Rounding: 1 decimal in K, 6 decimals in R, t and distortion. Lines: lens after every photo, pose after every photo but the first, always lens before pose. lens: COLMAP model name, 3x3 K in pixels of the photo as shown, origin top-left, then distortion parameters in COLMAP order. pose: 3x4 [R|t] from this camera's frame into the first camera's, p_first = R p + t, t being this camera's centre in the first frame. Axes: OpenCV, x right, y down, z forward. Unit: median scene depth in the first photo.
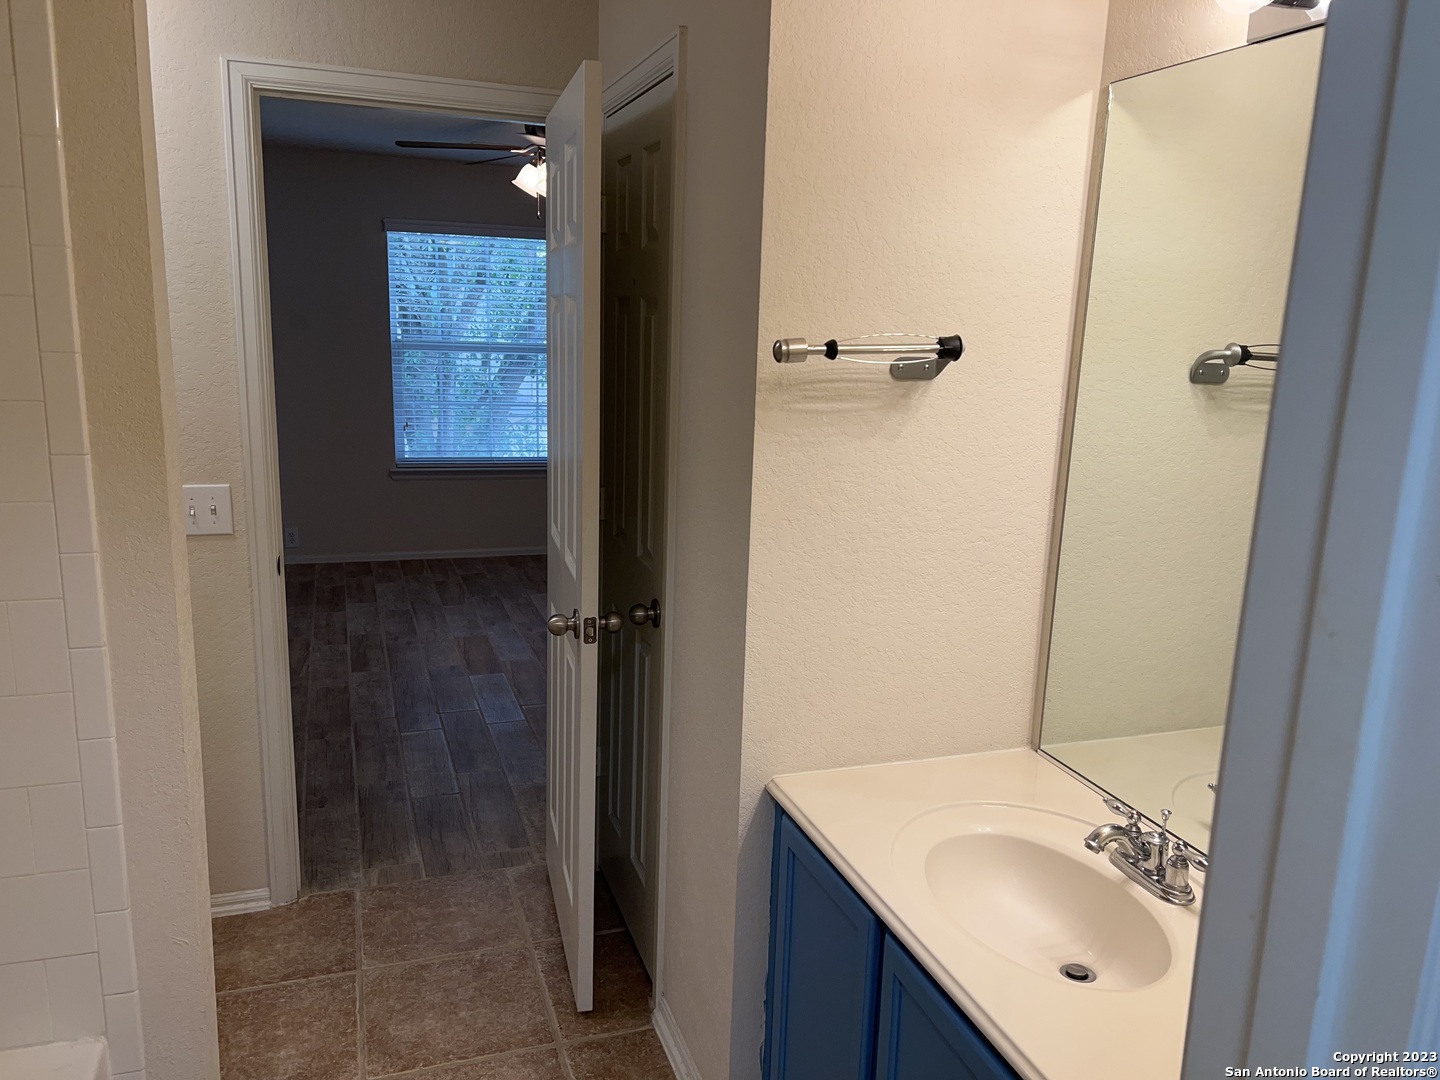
lens RADIAL K [[1084.3, 0, 728.8], [0, 1084.3, 540.9], [0, 0, 1]] dist [0.070597, -0.076460]
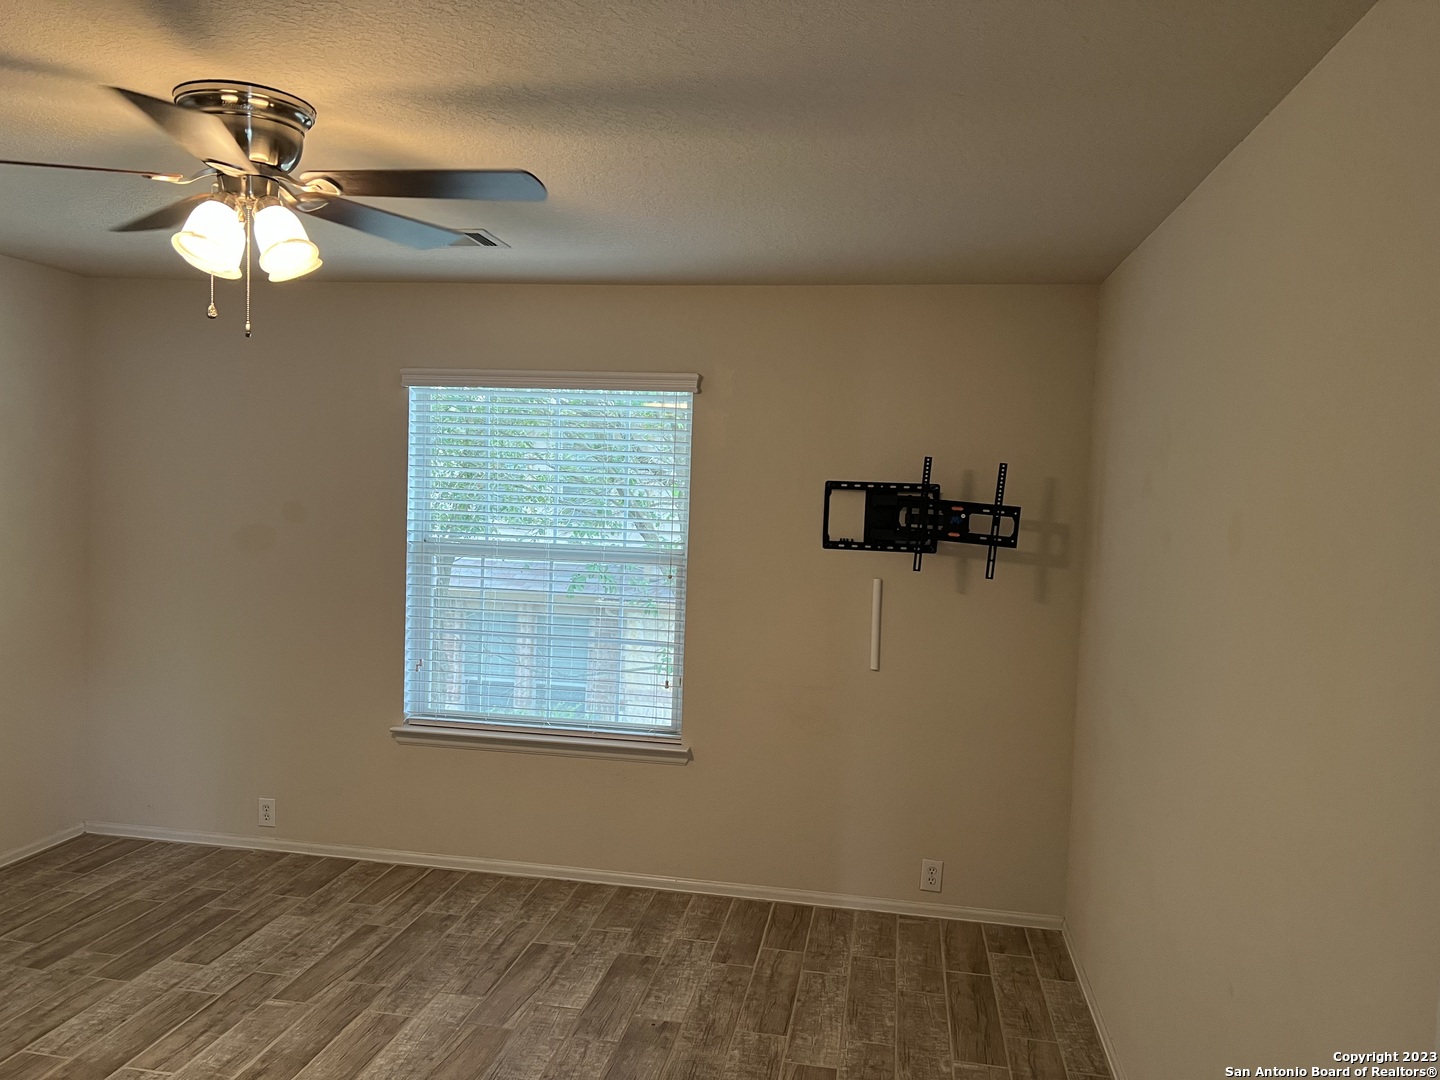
lens RADIAL K [[1084.3, 0, 708.8], [0, 1084.3, 547.0], [0, 0, 1]] dist [0.070597, -0.076460]
pose [[0.867666, 0.030187, -0.496231, 0.394732], [-0.110159, 0.985016, -0.132695, -0.222021], [0.484790, 0.169799, 0.857990, 1.026045]]
